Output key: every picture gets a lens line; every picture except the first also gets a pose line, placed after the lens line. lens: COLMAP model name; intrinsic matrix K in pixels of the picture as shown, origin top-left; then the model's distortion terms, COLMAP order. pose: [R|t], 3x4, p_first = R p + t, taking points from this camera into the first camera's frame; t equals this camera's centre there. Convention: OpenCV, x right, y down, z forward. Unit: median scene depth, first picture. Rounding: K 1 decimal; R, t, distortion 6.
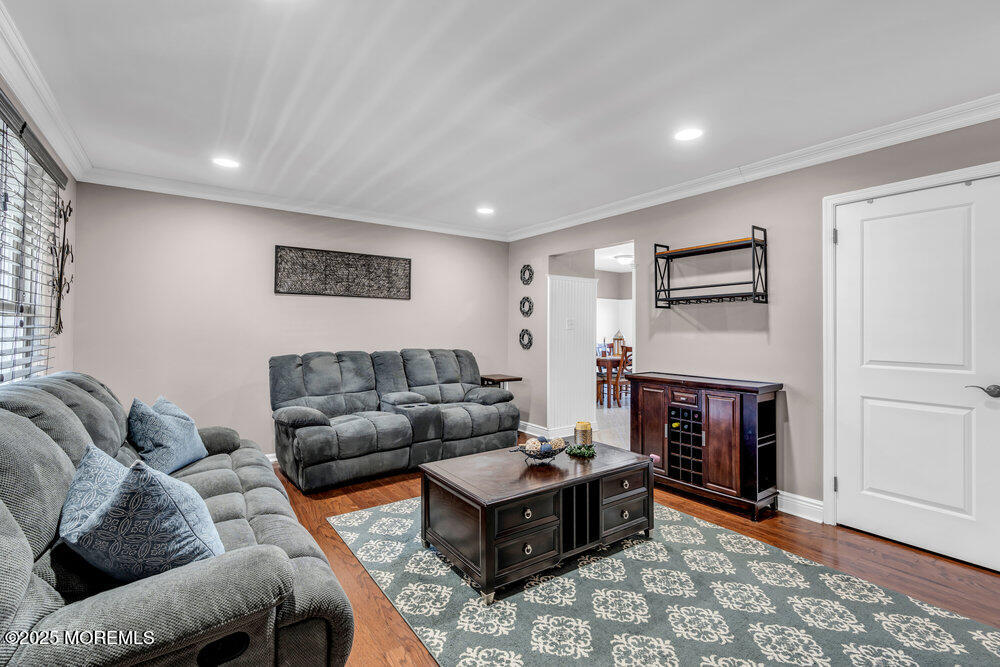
lens RADIAL K [[447.6, 0, 501.4], [0, 447.6, 324.4], [0, 0, 1]] dist [-0.003054, -0.000237]
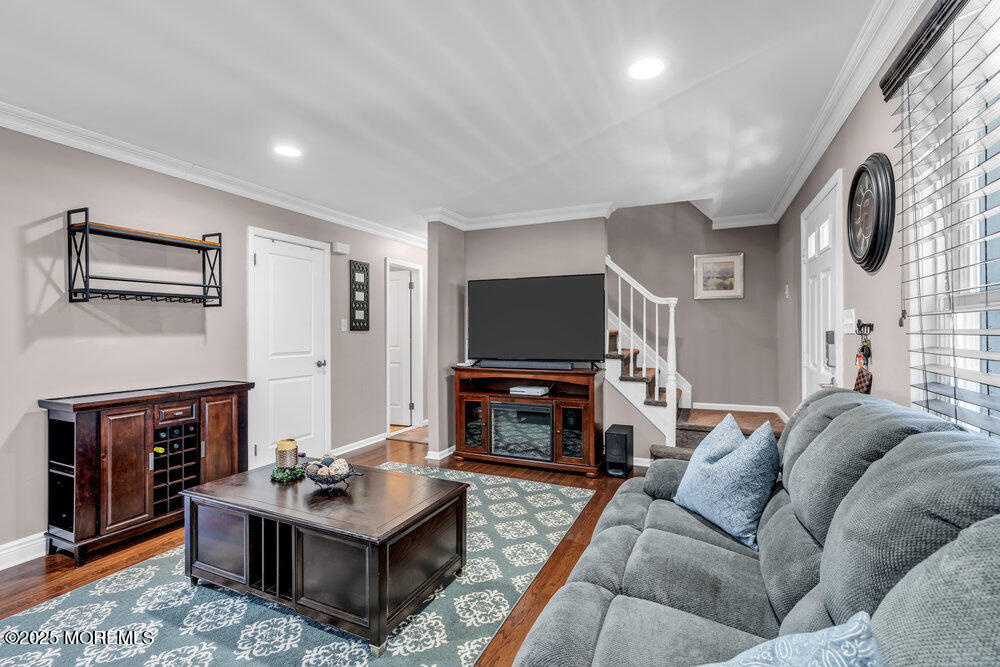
lens RADIAL K [[447.6, 0, 501.7], [0, 447.6, 333.8], [0, 0, 1]] dist [-0.003054, -0.000237]
pose [[-0.491205, -0.007060, 0.871015, -0.640820], [-0.006354, 0.999970, 0.004522, 0.006655], [-0.871021, -0.003313, -0.491235, 0.888096]]
